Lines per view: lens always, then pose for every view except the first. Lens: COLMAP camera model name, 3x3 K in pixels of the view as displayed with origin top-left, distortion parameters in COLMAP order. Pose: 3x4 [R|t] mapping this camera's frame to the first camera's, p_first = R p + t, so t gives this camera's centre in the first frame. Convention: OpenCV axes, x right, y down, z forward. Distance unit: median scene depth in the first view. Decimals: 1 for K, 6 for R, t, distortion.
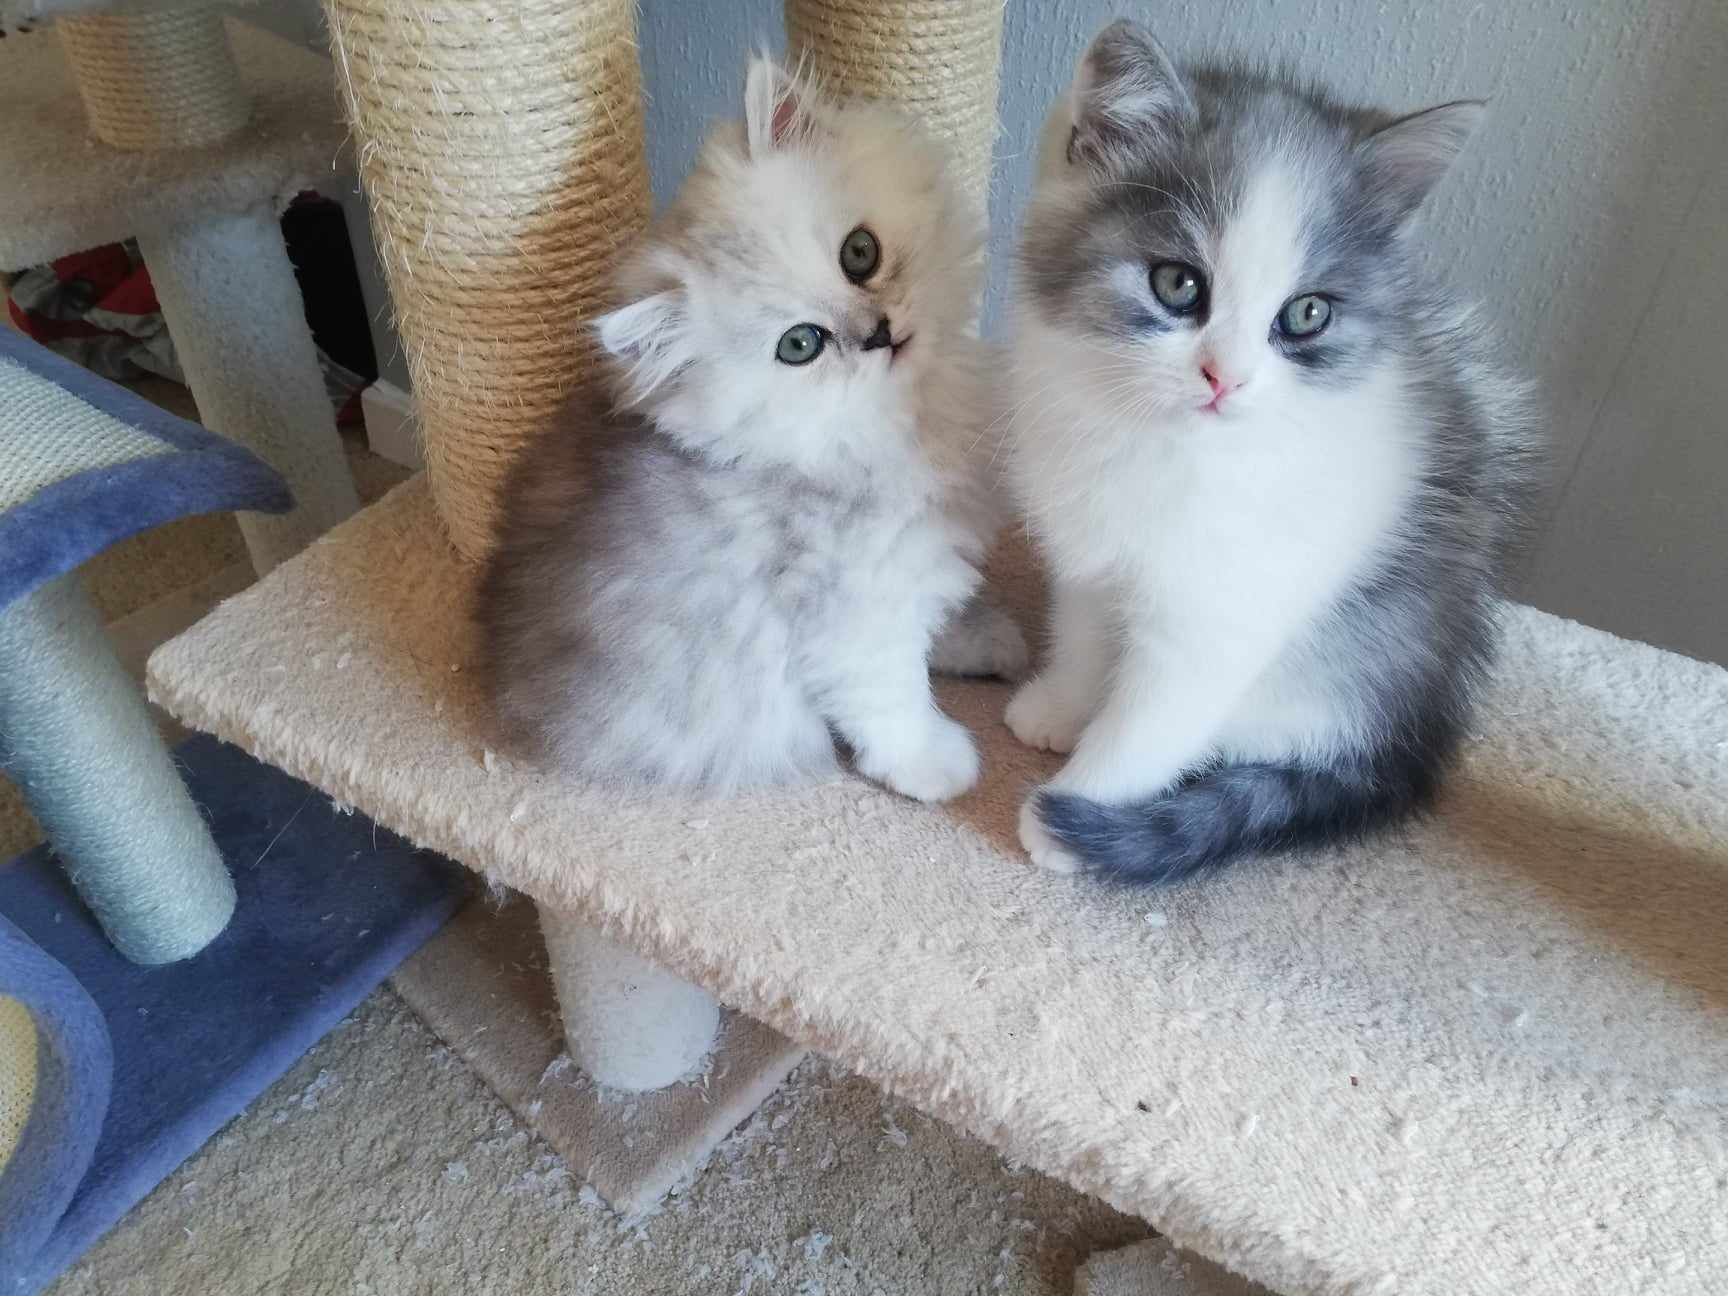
lens RADIAL K [[1267.2, 0, 896.8], [0, 1267.2, 646.8], [0, 0, 1]] dist [0.049283, -0.053208]
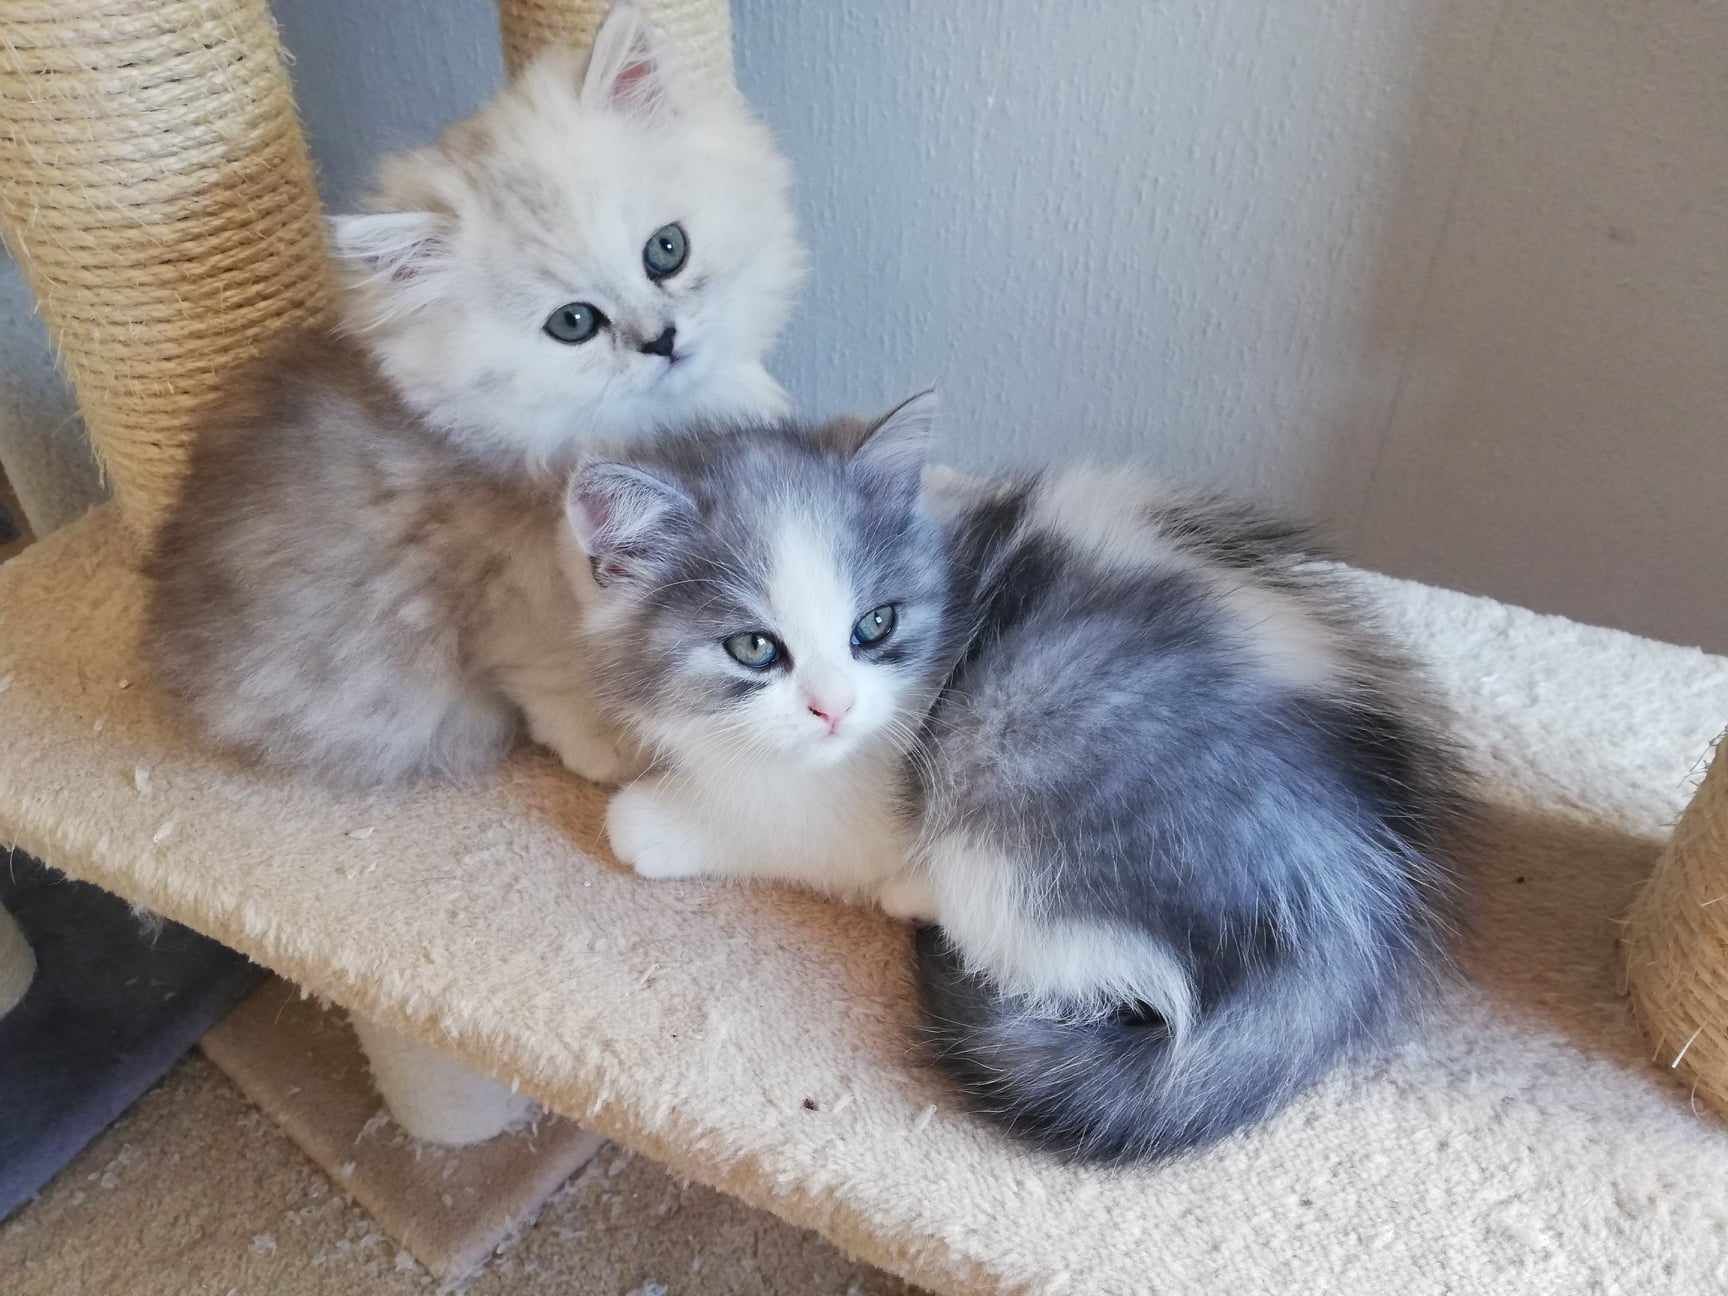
lens RADIAL K [[1267.2, 0, 896.8], [0, 1267.2, 646.8], [0, 0, 1]] dist [0.049283, -0.053208]
pose [[0.997931, -0.062452, 0.015277, 0.223025], [0.062935, 0.997454, -0.033535, 0.063152], [-0.013144, 0.034427, 0.999321, 0.081029]]
